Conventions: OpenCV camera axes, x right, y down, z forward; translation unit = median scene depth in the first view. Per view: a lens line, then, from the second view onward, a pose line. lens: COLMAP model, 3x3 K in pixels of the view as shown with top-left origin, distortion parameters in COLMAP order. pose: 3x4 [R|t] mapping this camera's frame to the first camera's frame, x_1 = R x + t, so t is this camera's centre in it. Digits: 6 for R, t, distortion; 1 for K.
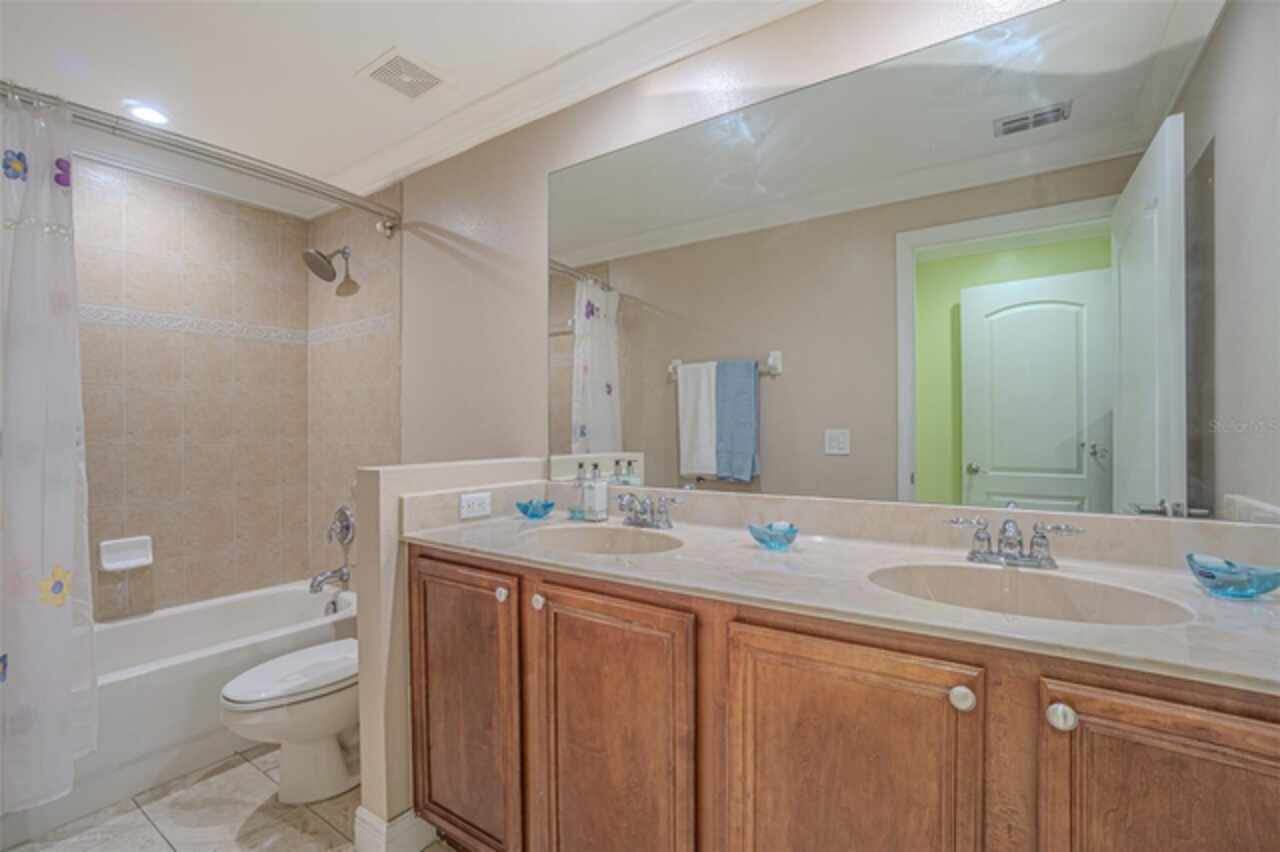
lens RADIAL K [[567.0, 0, 640.6], [0, 567.0, 430.3], [0, 0, 1]] dist [-0.031554, 0.000499]
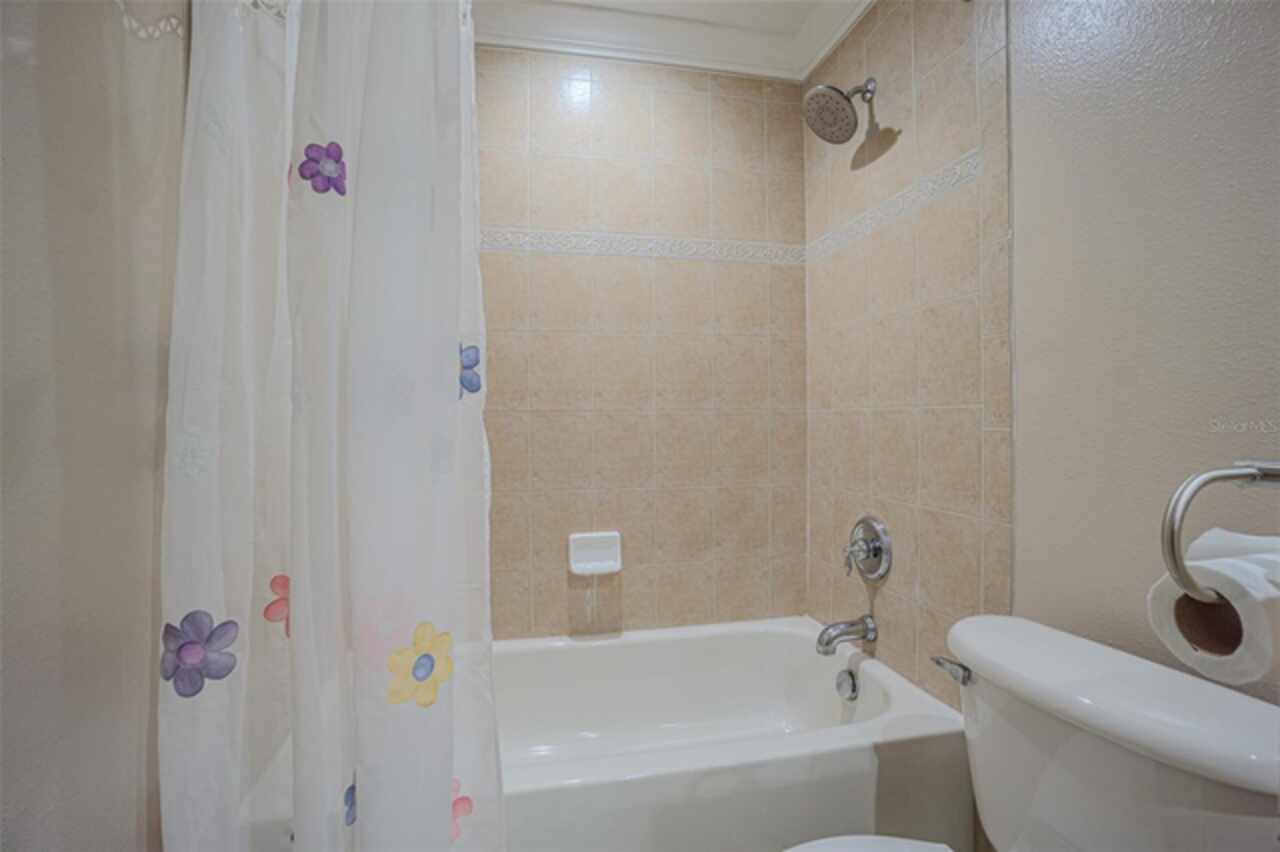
lens RADIAL K [[571.8, 0, 631.7], [0, 571.8, 406.6], [0, 0, 1]] dist [-0.033234, 0.000535]
pose [[0.733876, -0.019753, -0.678996, -0.307526], [-0.001192, 0.999538, -0.030367, 0.038854], [0.679283, 0.023095, 0.733513, 0.390530]]
